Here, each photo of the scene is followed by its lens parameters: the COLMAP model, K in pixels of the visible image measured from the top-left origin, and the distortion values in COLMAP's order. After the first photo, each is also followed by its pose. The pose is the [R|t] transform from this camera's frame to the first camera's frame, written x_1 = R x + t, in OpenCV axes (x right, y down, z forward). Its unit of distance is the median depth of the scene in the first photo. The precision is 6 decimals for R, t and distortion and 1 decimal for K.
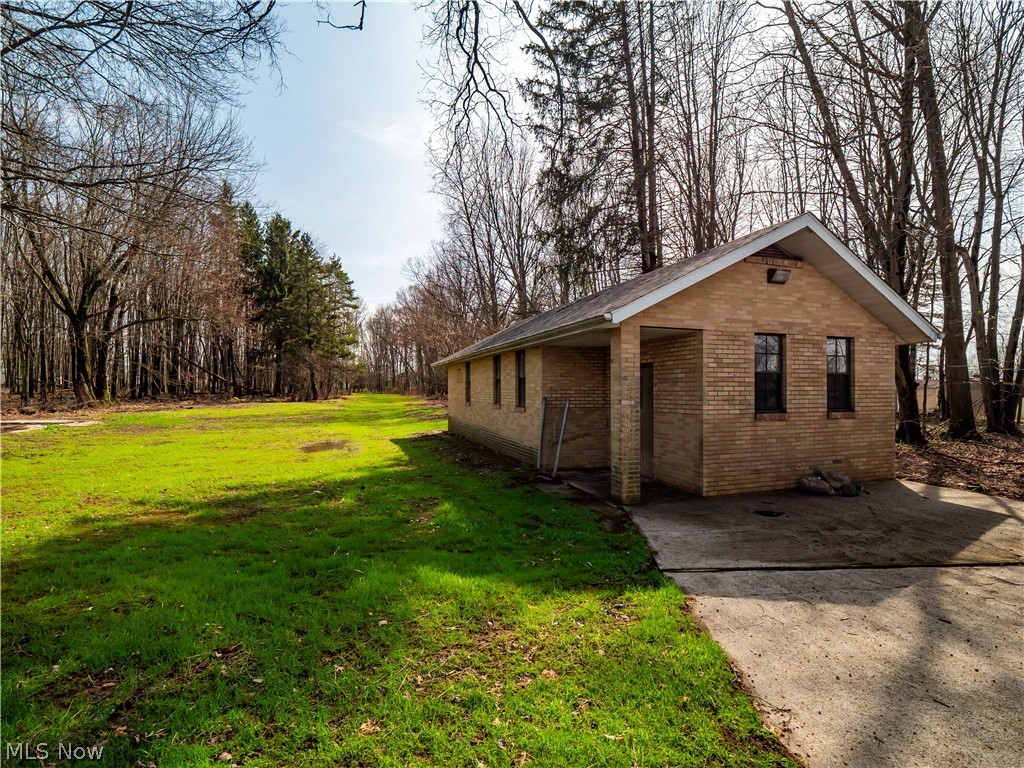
lens RADIAL K [[497.7, 0, 516.2], [0, 497.7, 381.6], [0, 0, 1]] dist [-0.033126, -0.000513]
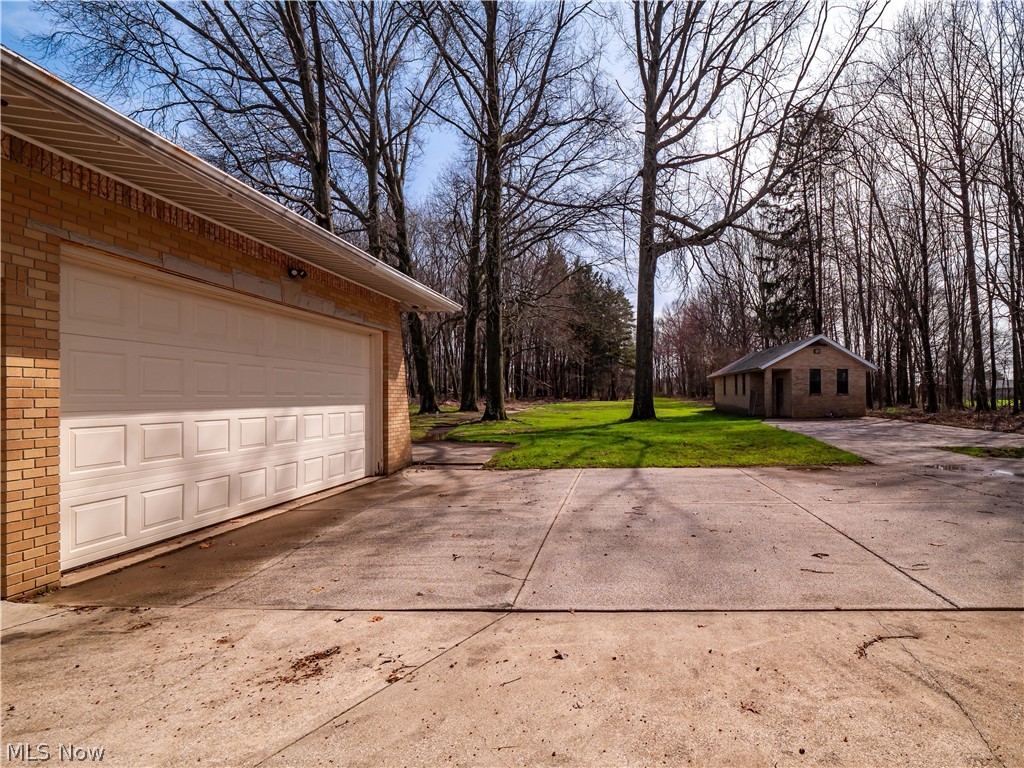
lens RADIAL K [[497.7, 0, 521.0], [0, 497.7, 380.1], [0, 0, 1]] dist [-0.033126, -0.000513]
pose [[0.864364, -0.019189, -0.502500, 0.458946], [0.013462, 0.999797, -0.015023, -0.001660], [0.502686, 0.006220, 0.864447, -2.771089]]
